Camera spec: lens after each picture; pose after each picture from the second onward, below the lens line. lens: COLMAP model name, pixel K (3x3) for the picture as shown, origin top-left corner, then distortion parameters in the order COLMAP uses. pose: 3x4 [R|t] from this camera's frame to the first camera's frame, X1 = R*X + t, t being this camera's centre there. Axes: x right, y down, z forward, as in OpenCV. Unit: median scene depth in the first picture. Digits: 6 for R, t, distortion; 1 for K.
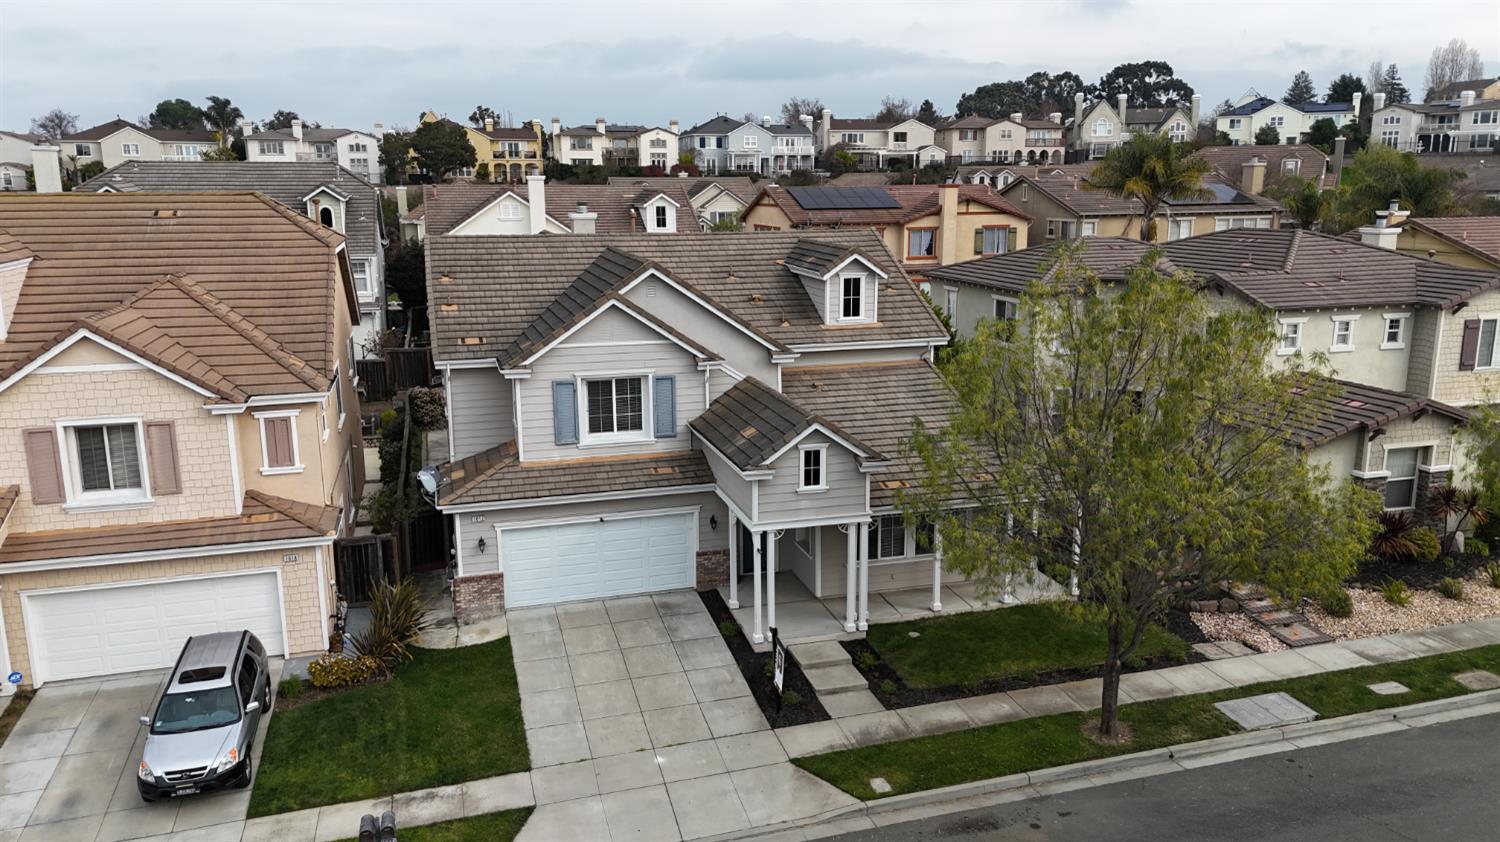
lens RADIAL K [[1098.7, 0, 748.2], [0, 1098.7, 422.9], [0, 0, 1]] dist [0.073906, -0.072874]
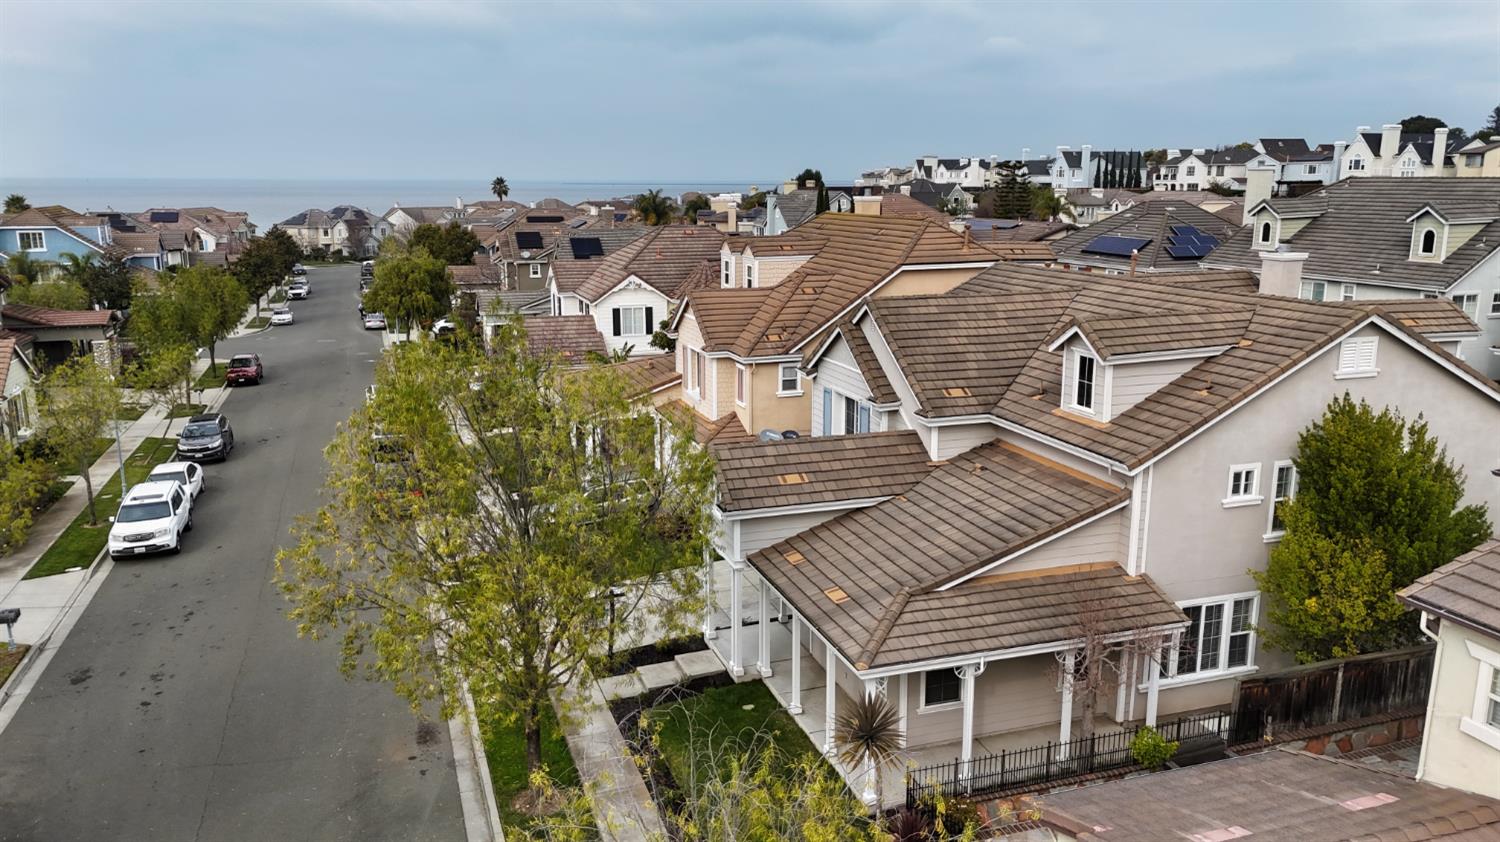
lens RADIAL K [[1098.7, 0, 748.6], [0, 1098.7, 419.1], [0, 0, 1]] dist [0.073906, -0.072874]
pose [[0.054262, 0.218771, -0.974266, 0.986642], [-0.212920, 0.955799, 0.202765, -0.230678], [0.975562, 0.196438, 0.098444, 0.826075]]
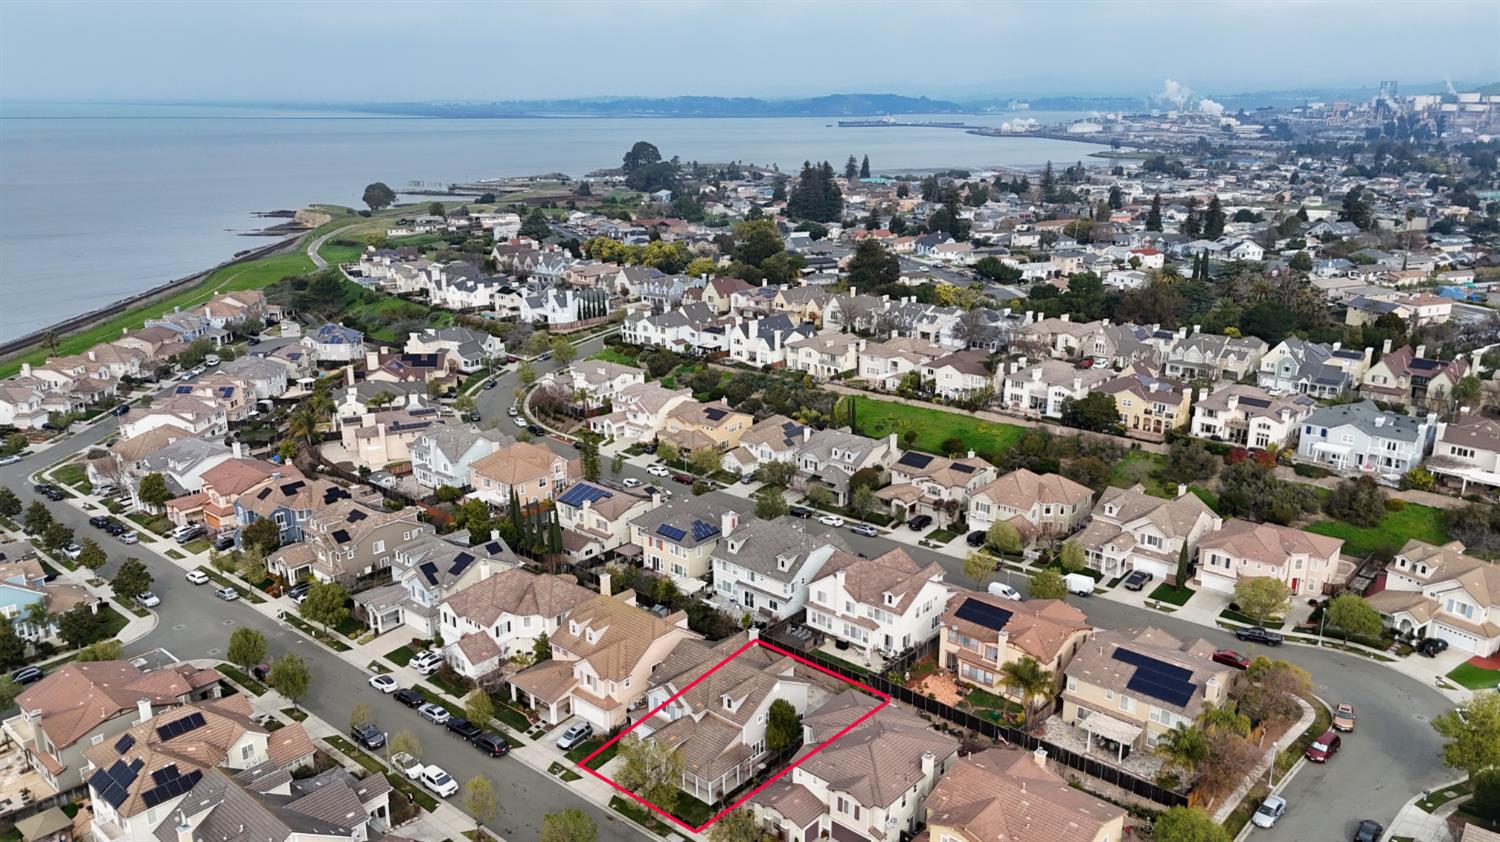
lens RADIAL K [[1098.7, 0, 744.6], [0, 1098.7, 412.2], [0, 0, 1]] dist [0.073906, -0.072874]
pose [[0.541067, 0.234987, -0.807482, 3.390474], [-0.179312, 0.970325, 0.162225, -1.968397], [0.821641, 0.057017, 0.567147, -1.305144]]
